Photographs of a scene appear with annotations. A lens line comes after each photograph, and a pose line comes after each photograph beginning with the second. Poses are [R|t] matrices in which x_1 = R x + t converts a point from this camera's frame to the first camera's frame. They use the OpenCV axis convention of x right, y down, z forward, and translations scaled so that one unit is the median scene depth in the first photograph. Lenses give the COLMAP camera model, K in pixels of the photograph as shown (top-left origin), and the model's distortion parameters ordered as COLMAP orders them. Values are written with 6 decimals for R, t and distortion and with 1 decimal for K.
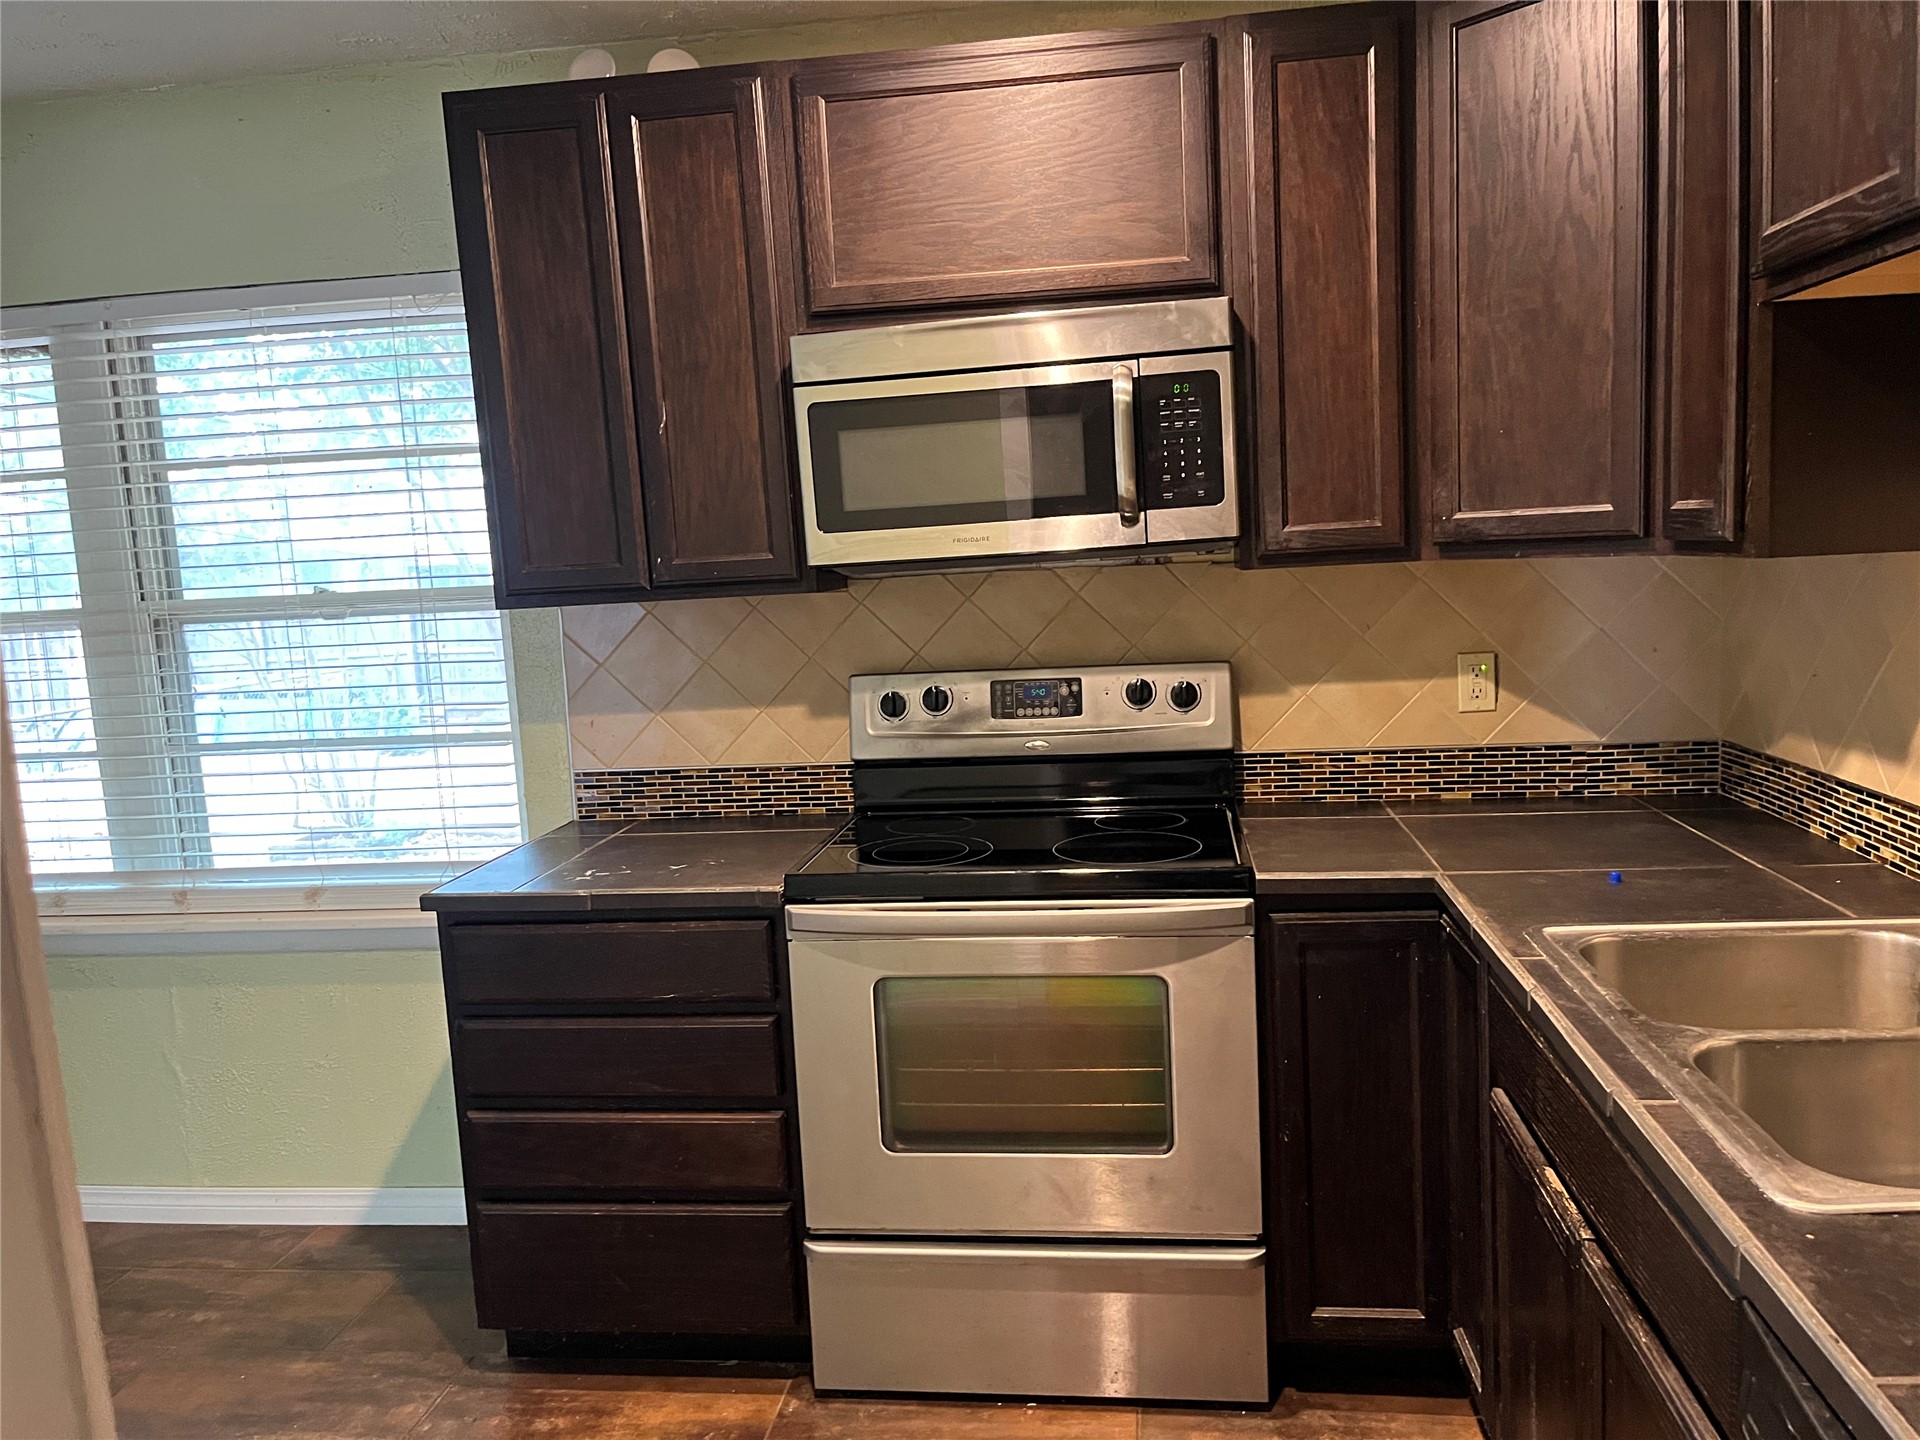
lens RADIAL K [[1456.9, 0, 961.1], [0, 1456.9, 727.3], [0, 0, 1]] dist [0.031993, -0.025030]
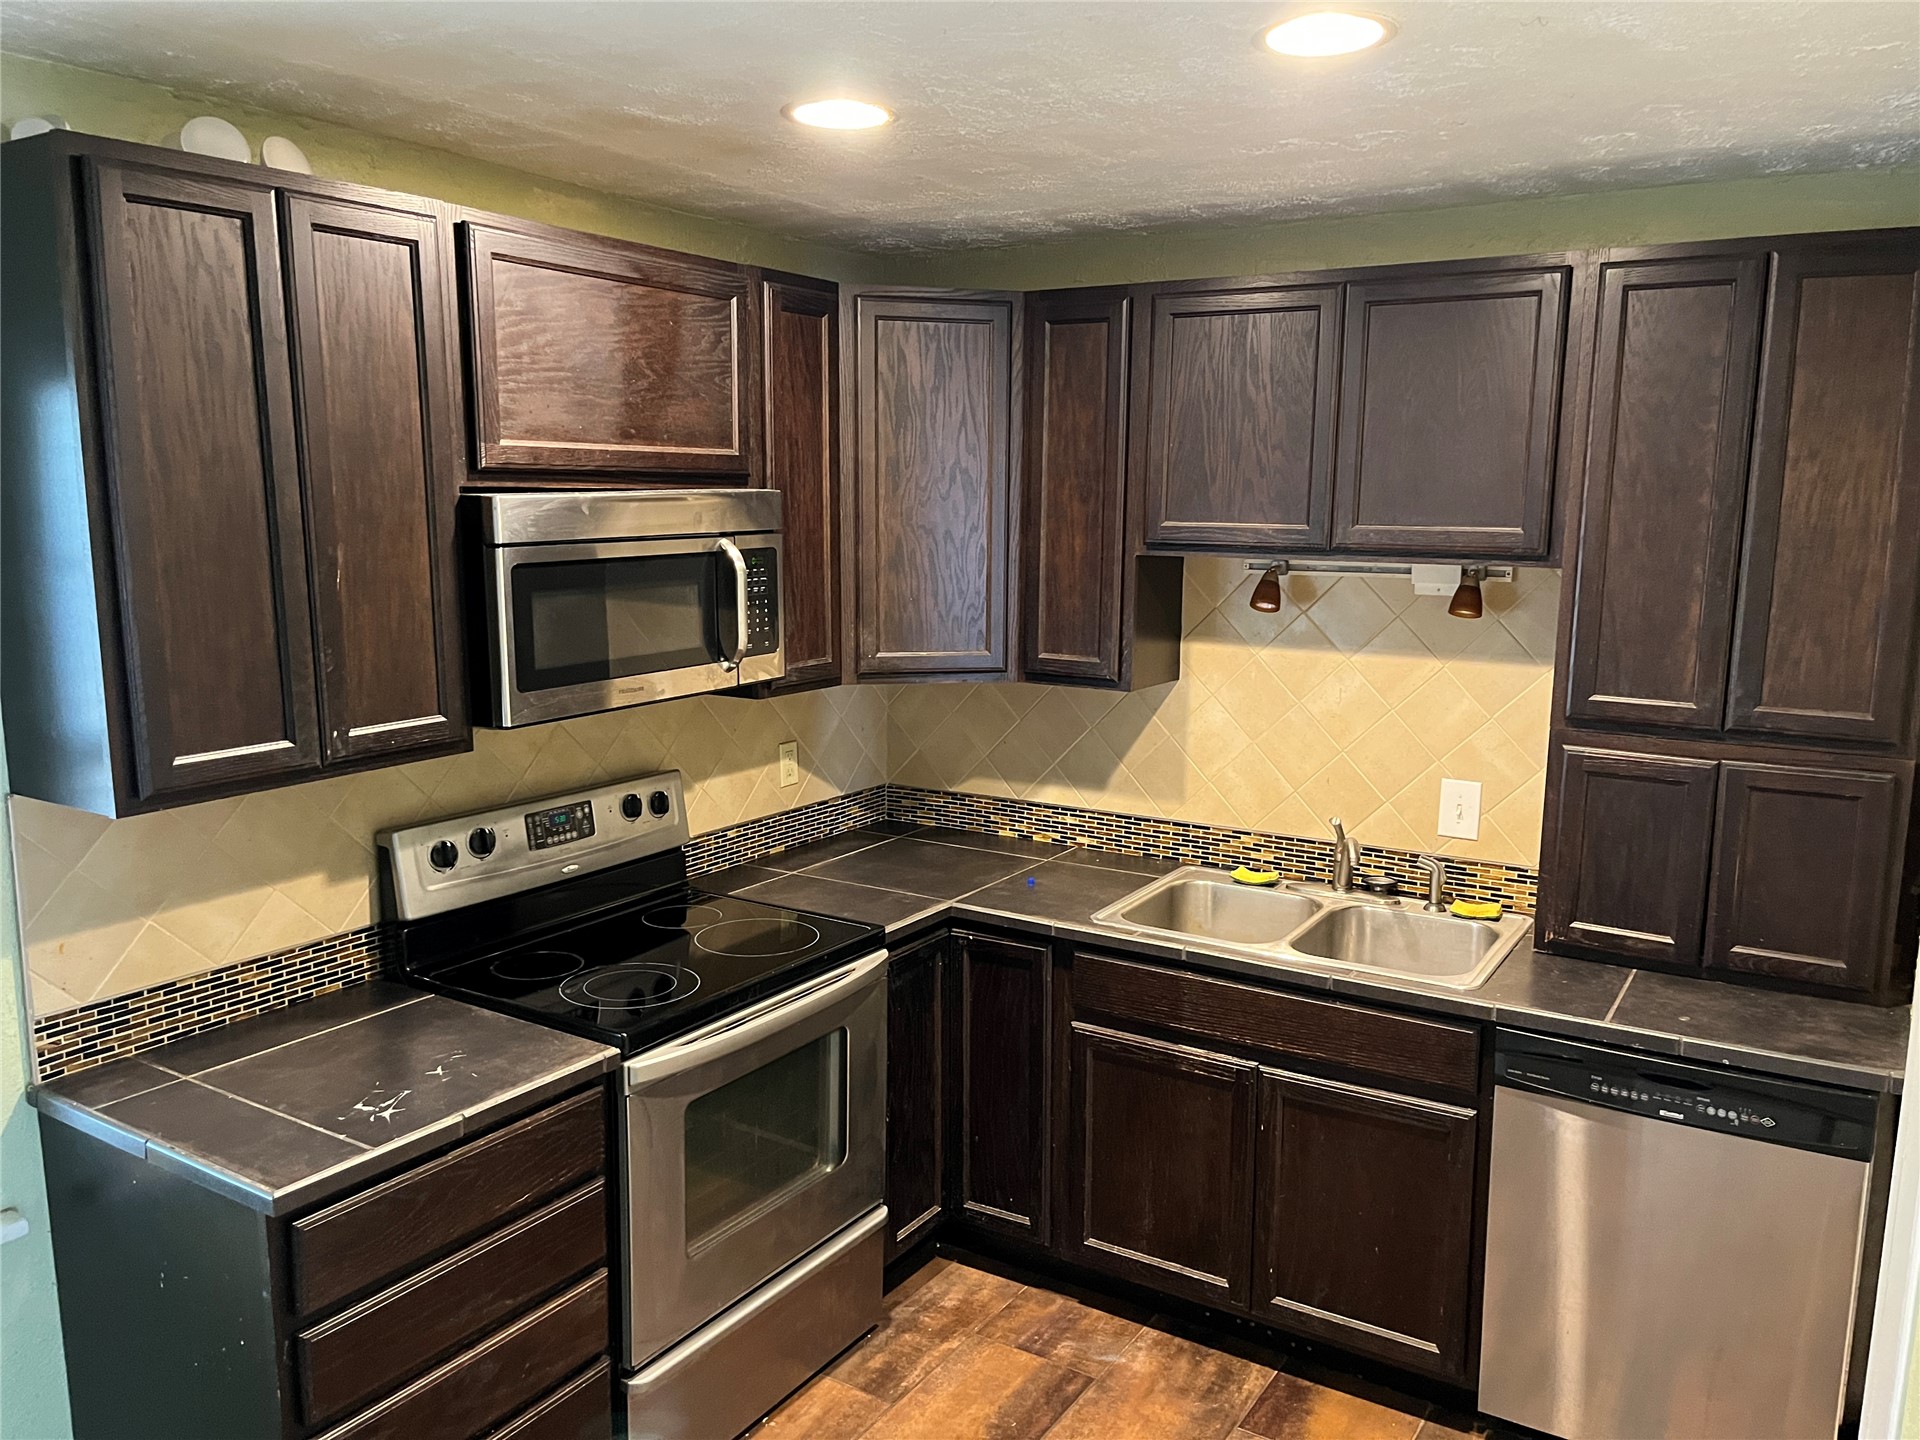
lens RADIAL K [[1456.9, 0, 966.6], [0, 1456.9, 717.2], [0, 0, 1]] dist [0.031993, -0.025030]
pose [[0.421949, -0.085017, 0.902625, -0.785056], [0.083077, 0.995031, 0.054885, -0.133363], [-0.902805, 0.051829, 0.426915, 0.277100]]
